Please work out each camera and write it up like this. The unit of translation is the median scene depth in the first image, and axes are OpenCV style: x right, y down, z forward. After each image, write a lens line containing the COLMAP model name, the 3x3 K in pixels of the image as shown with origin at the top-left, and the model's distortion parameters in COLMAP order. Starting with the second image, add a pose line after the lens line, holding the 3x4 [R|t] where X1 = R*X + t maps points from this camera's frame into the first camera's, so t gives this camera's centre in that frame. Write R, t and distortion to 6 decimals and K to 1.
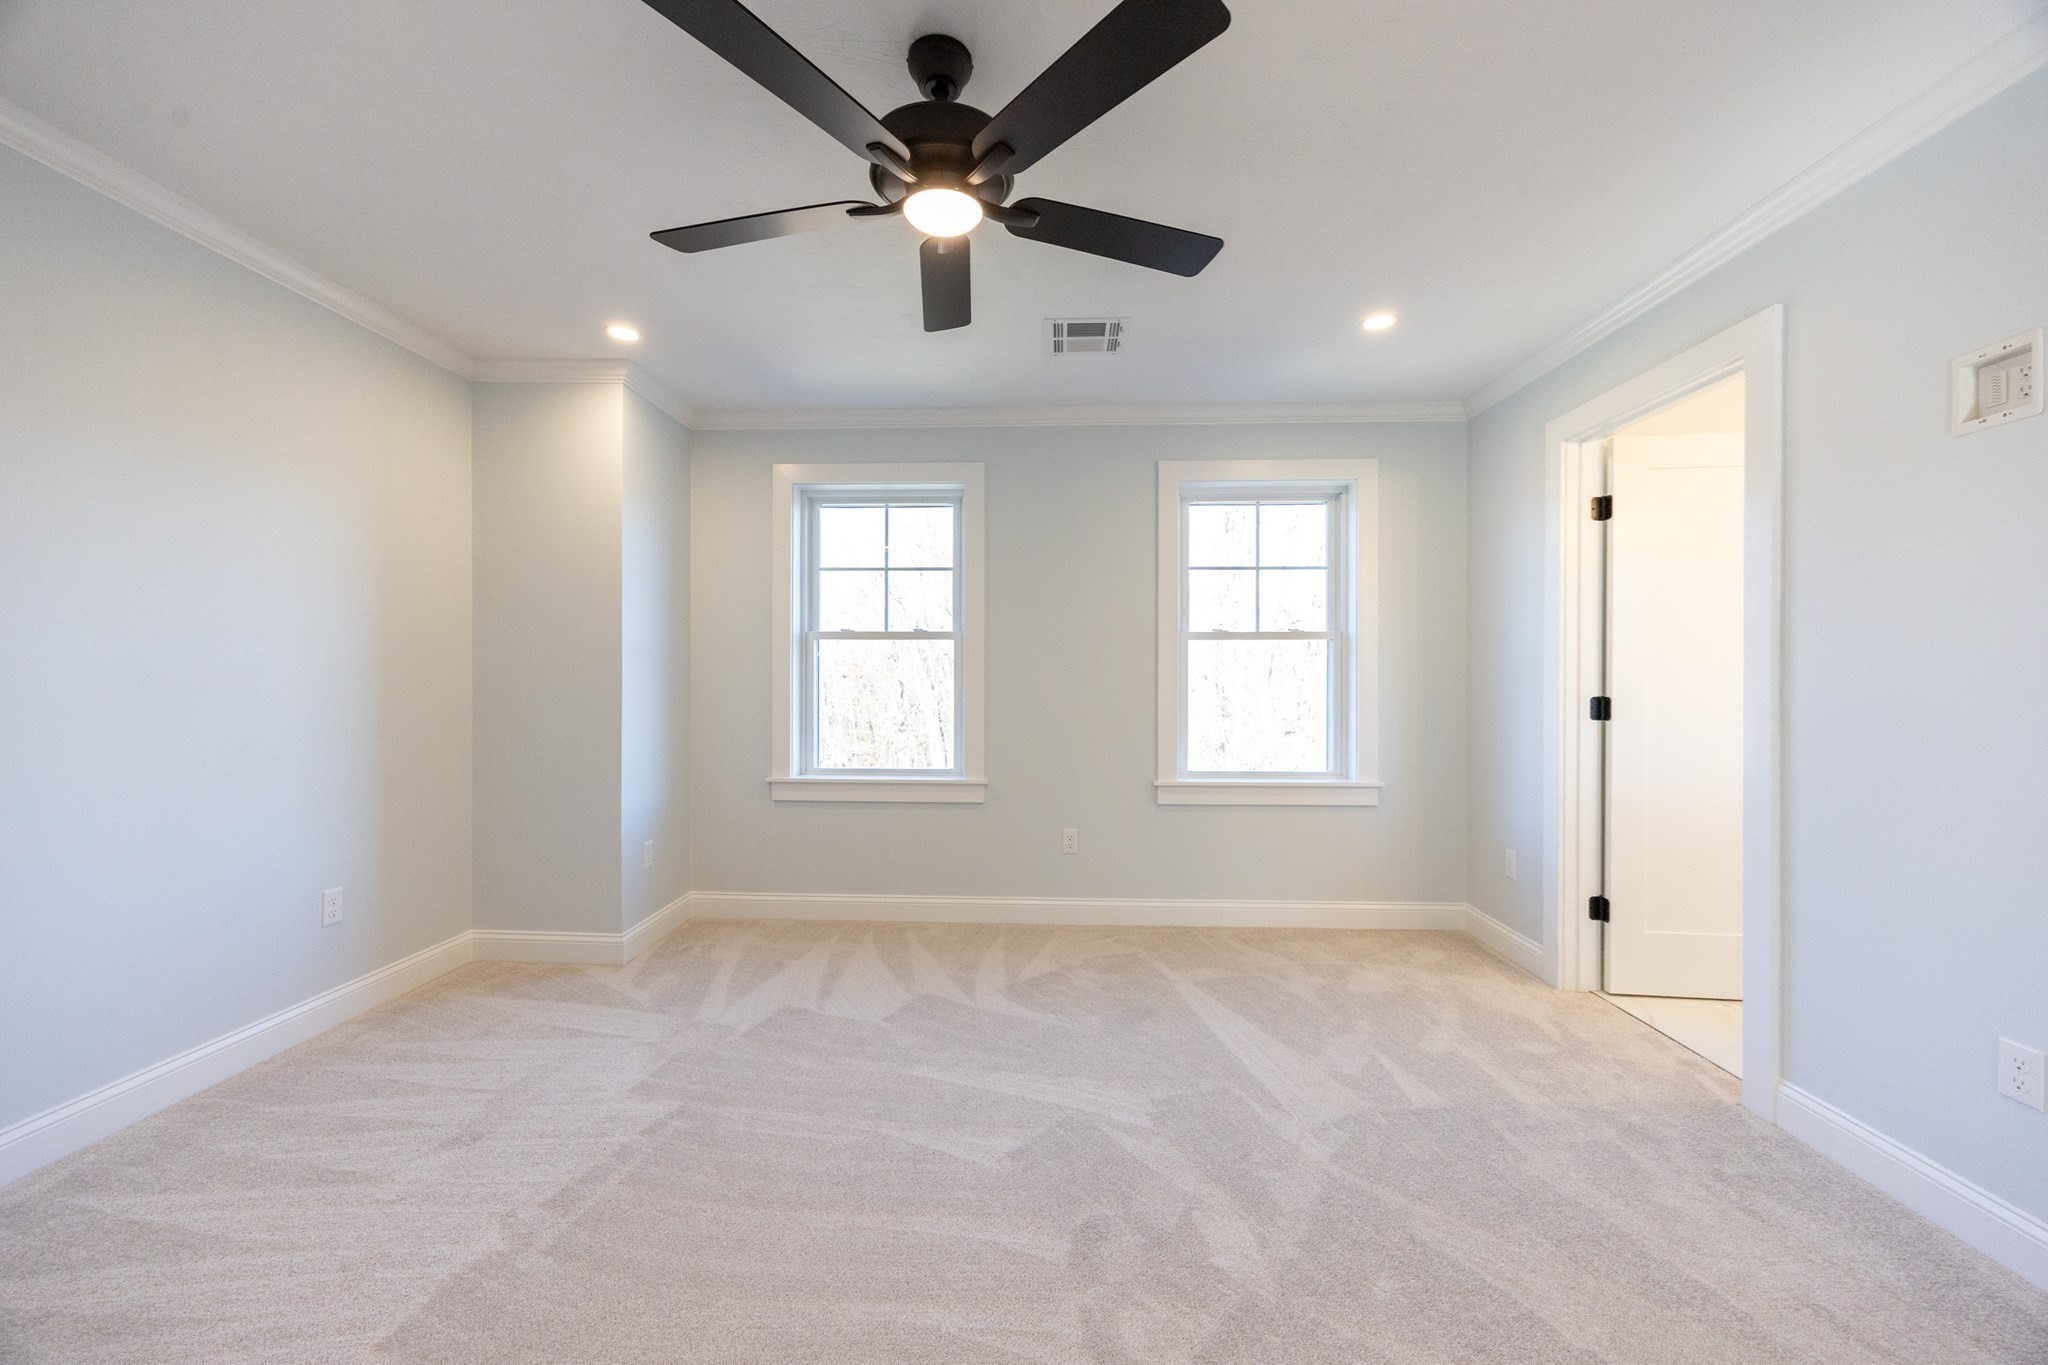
lens RADIAL K [[797.7, 0, 1030.8], [0, 797.7, 678.5], [0, 0, 1]] dist [0.001142, -0.000062]
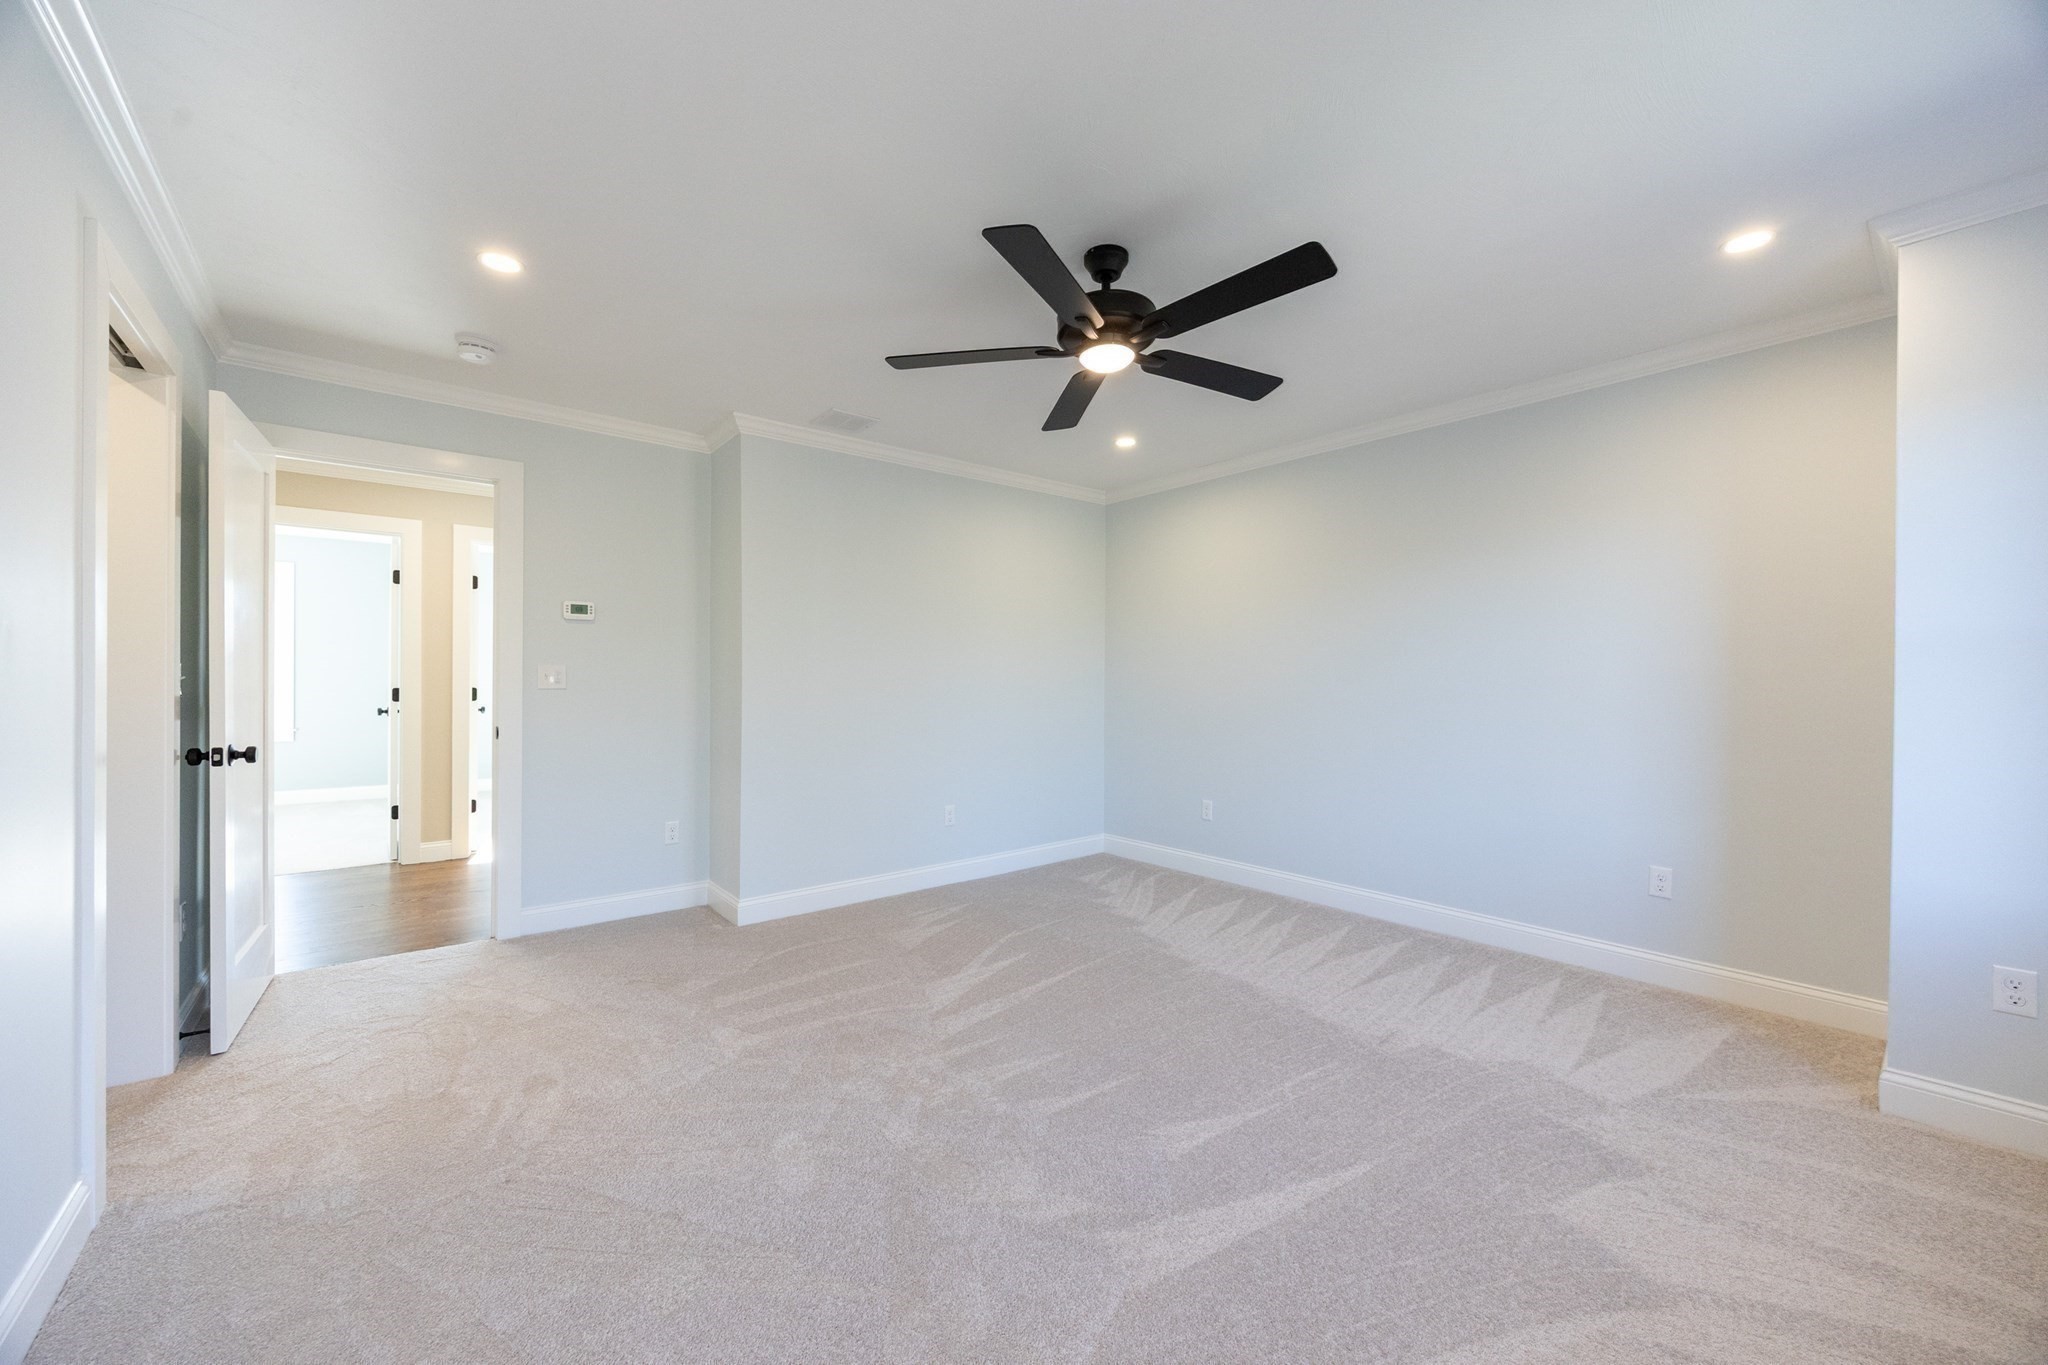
lens RADIAL K [[797.7, 0, 1021.3], [0, 797.7, 688.4], [0, 0, 1]] dist [0.001142, -0.000062]
pose [[-0.764441, -0.000845, -0.644694, 0.483723], [-0.007352, 0.999946, 0.007408, 0.000660], [0.644652, 0.010403, -0.764405, 1.052668]]
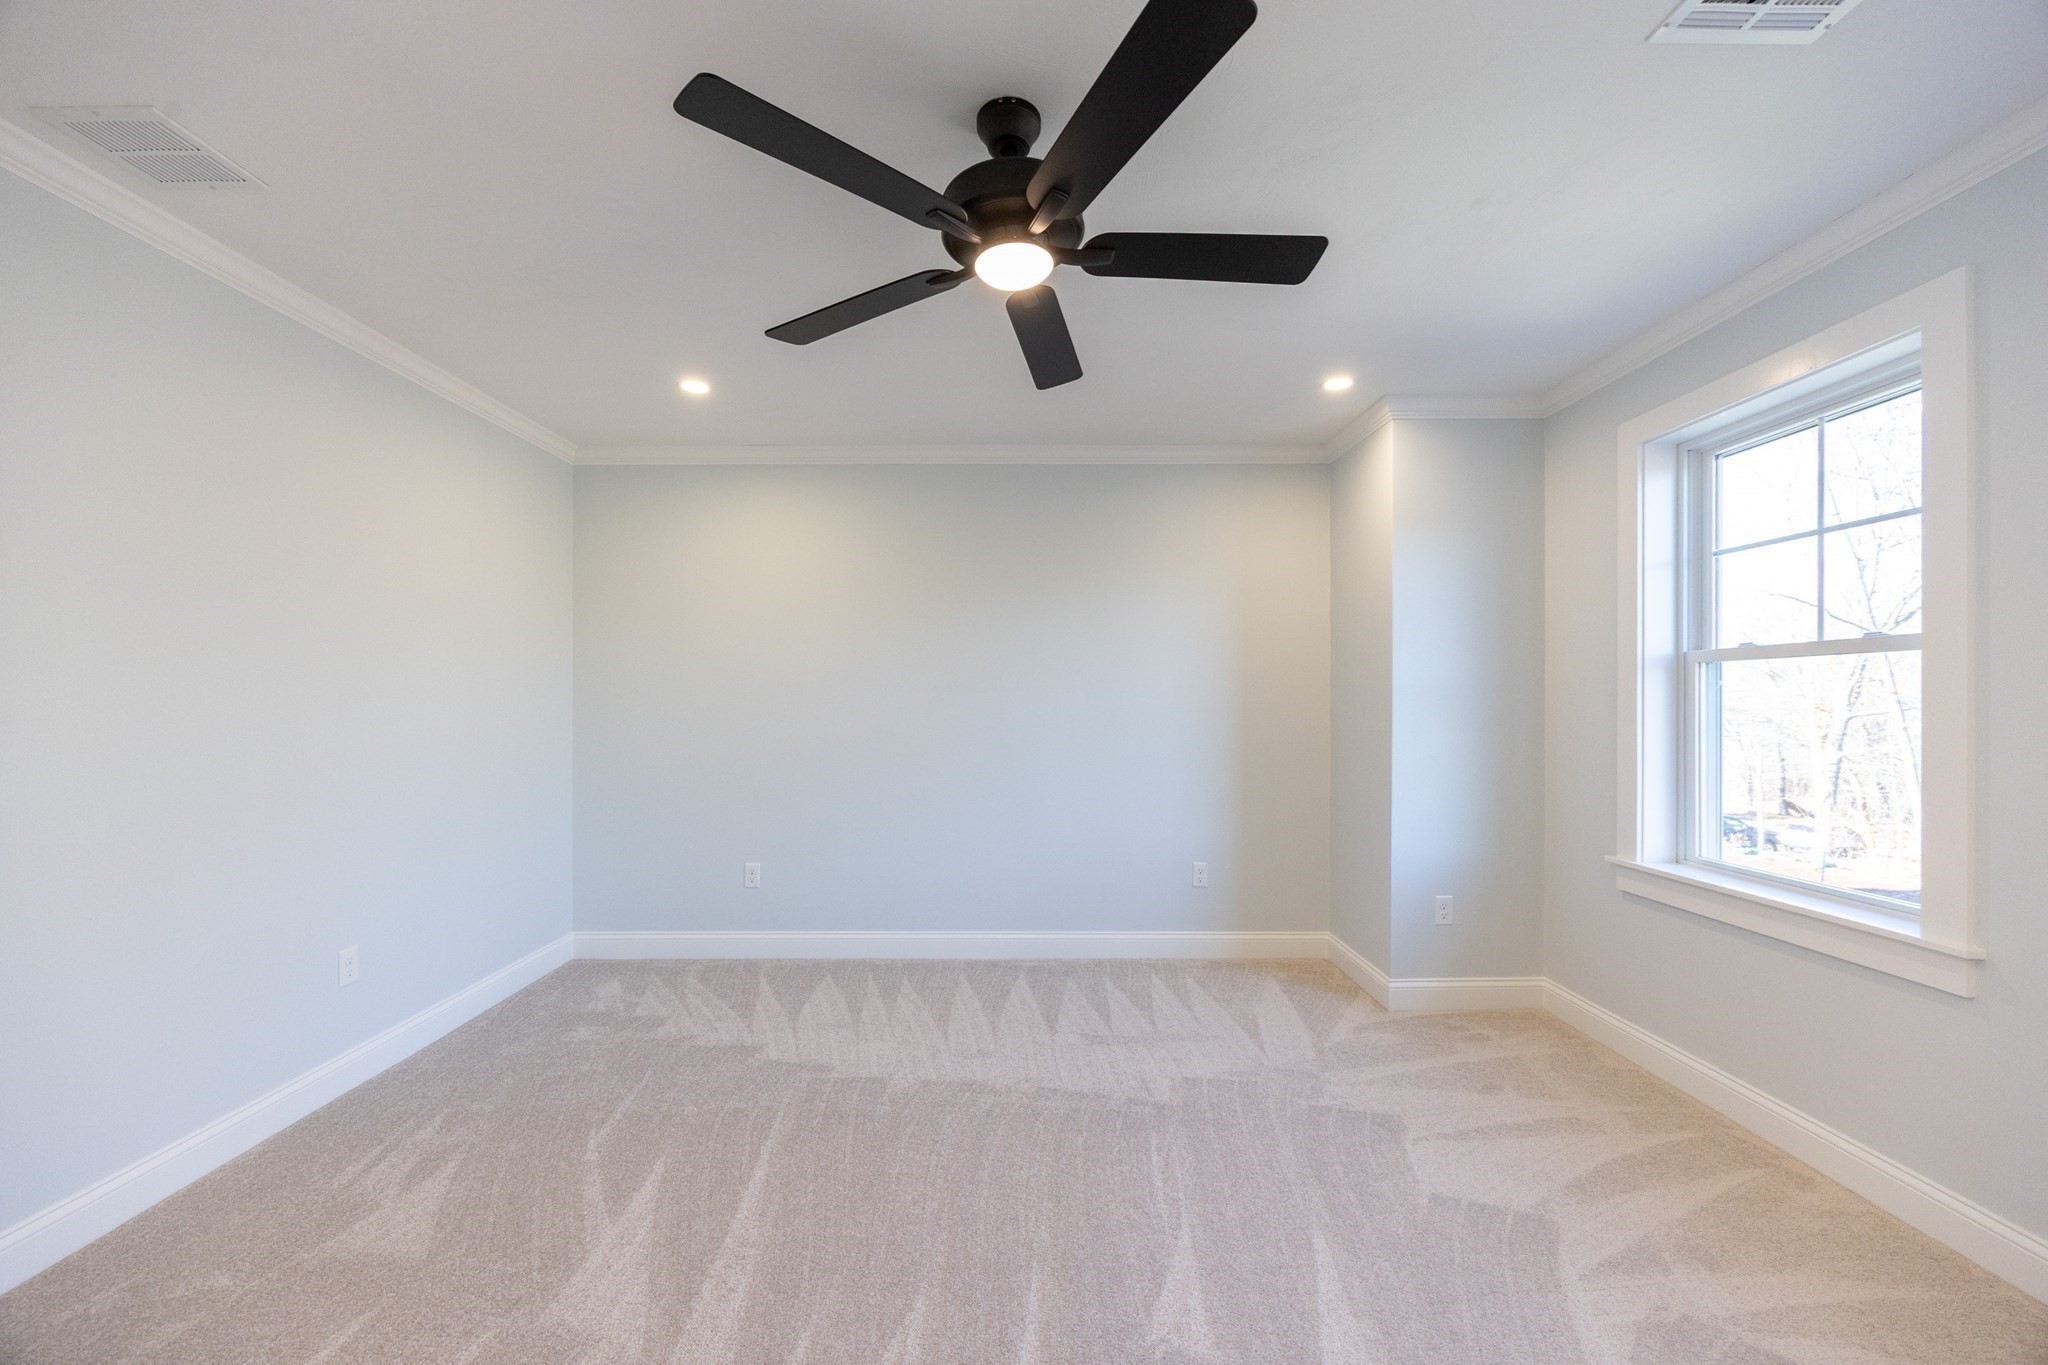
lens RADIAL K [[797.7, 0, 1016.9], [0, 797.7, 705.2], [0, 0, 1]] dist [0.001142, -0.000062]
pose [[0.023193, -0.002557, -0.999728, 0.463006], [-0.000187, 0.999997, -0.002562, -0.014945], [0.999731, 0.000246, 0.023193, 0.519213]]
